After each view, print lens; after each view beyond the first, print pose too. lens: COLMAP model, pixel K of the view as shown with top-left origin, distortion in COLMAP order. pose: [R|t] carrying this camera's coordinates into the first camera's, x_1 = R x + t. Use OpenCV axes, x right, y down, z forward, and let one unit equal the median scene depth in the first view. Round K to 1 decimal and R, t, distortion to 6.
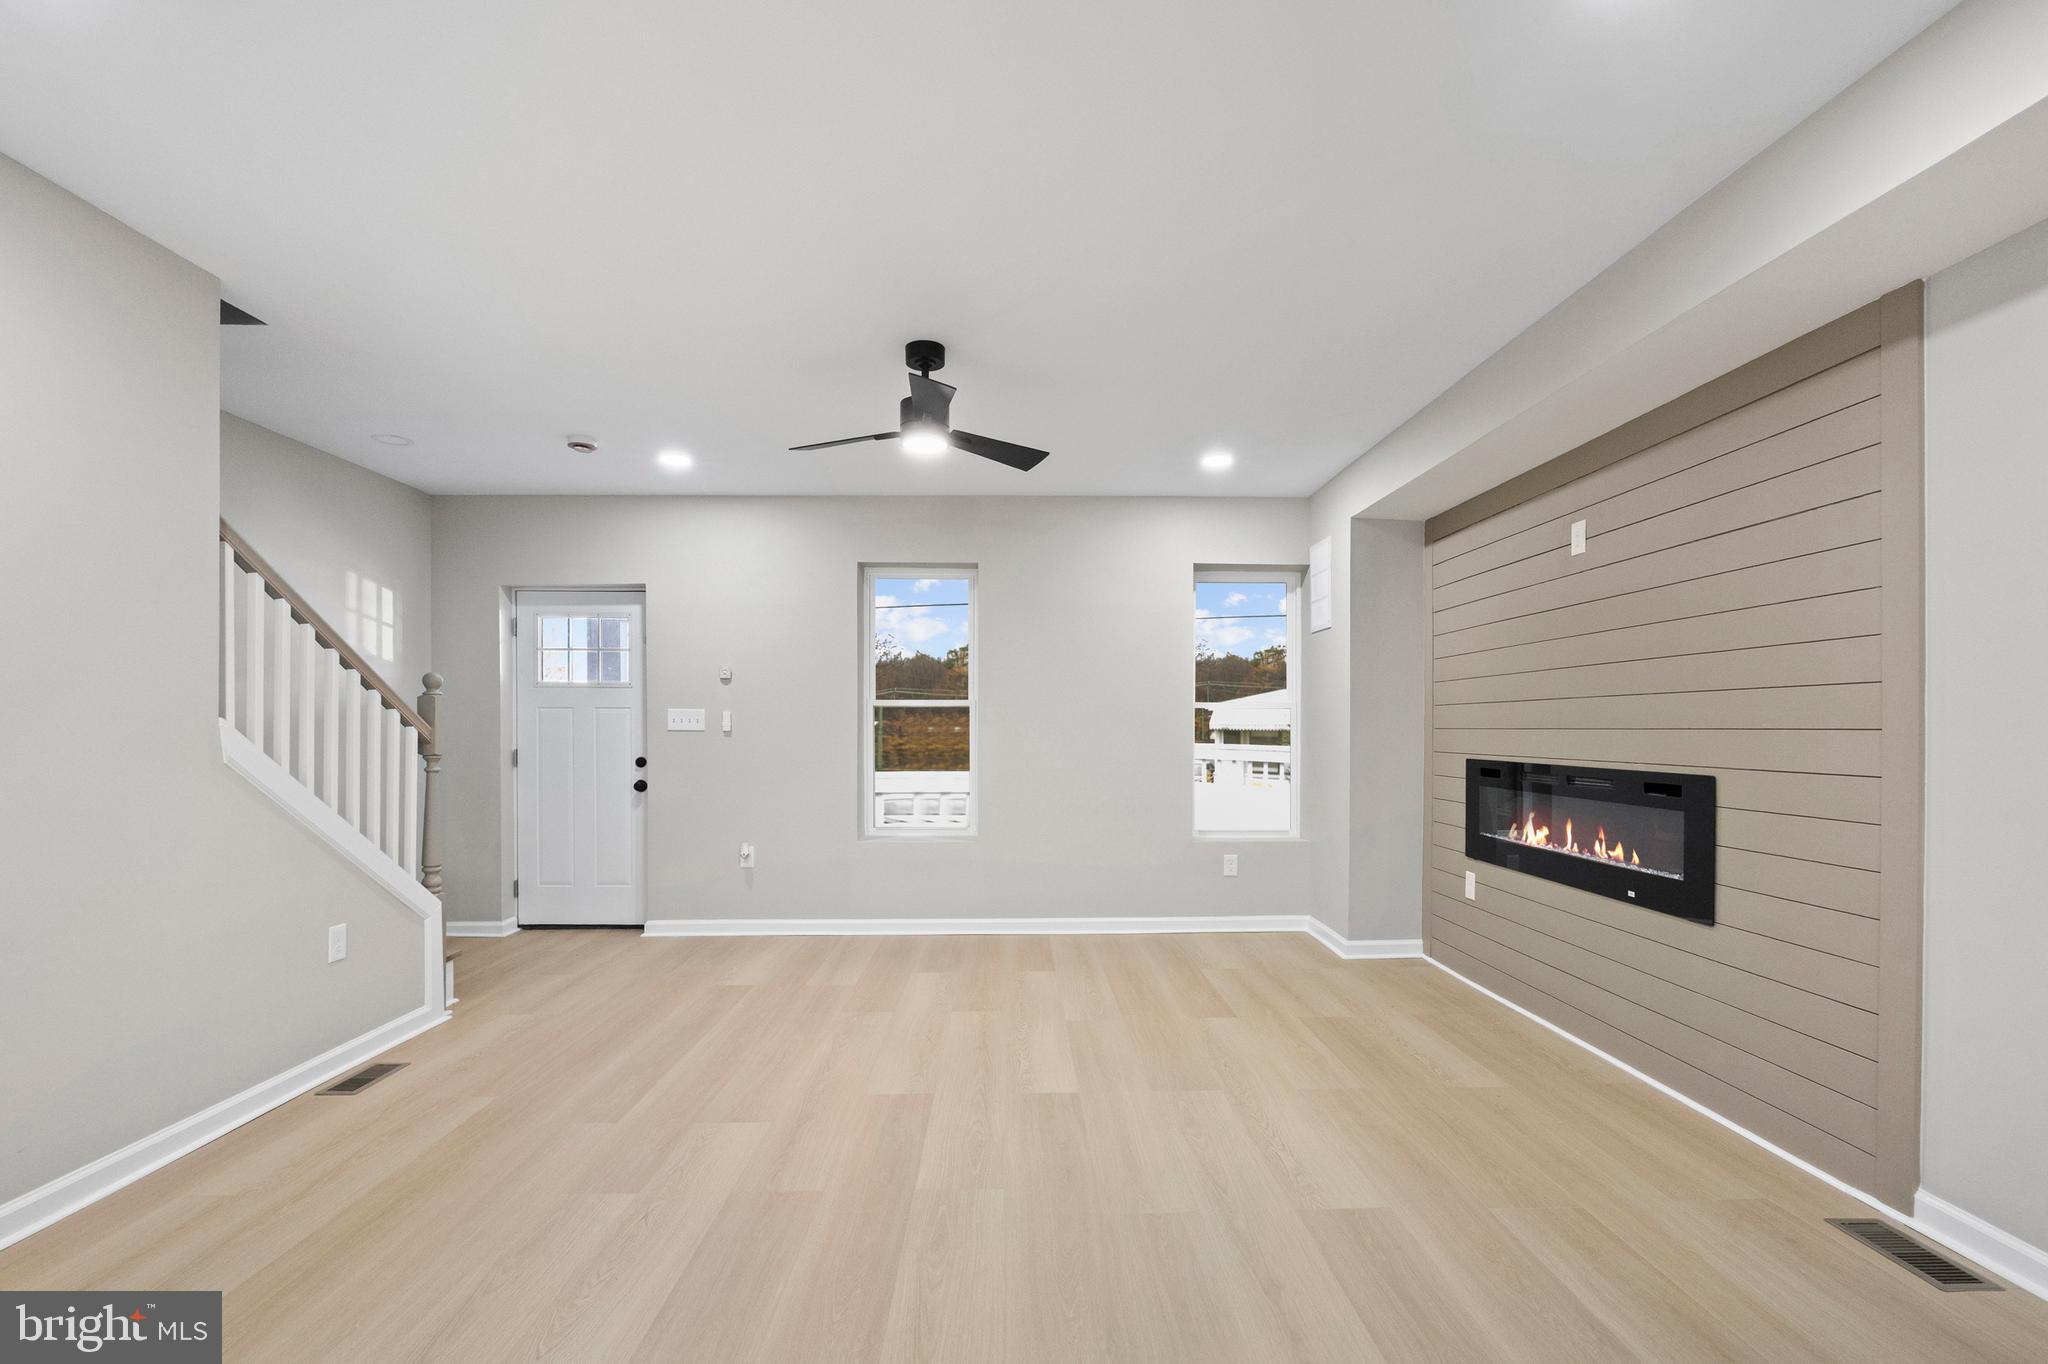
lens RADIAL K [[908.7, 0, 1030.9], [0, 908.7, 730.8], [0, 0, 1]] dist [-0.002106, -0.000392]
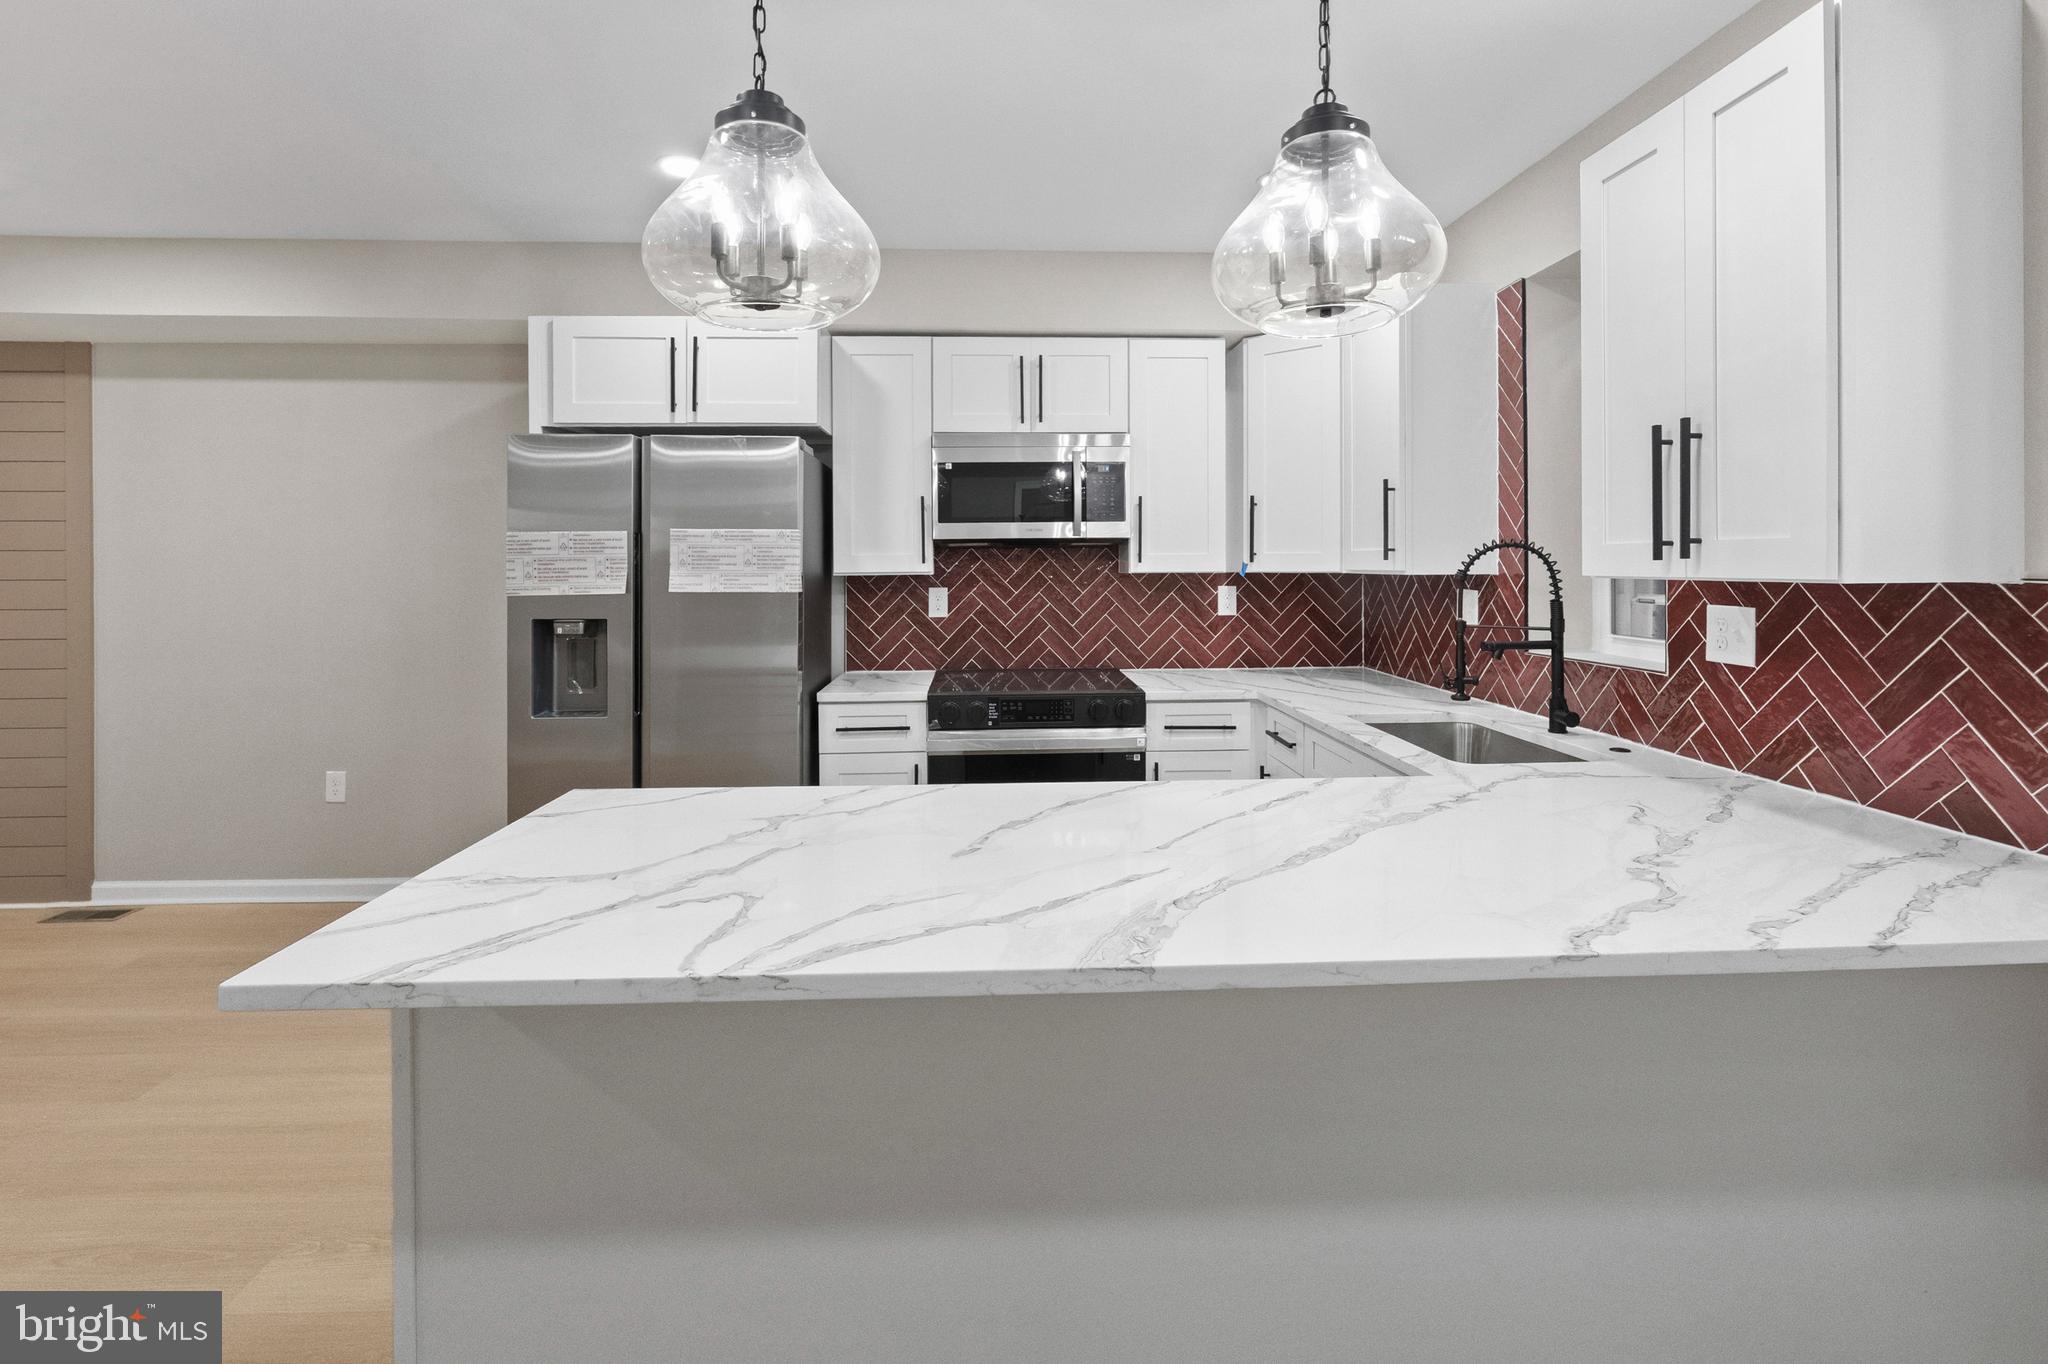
lens RADIAL K [[954.4, 0, 1025.2], [0, 954.4, 566.2], [0, 0, 1]] dist [-0.003405, -0.000356]
pose [[-0.024298, -0.005390, 0.999690, -0.463241], [0.007737, 0.999954, 0.005580, -0.044712], [-0.999675, 0.007870, -0.024255, -0.386114]]
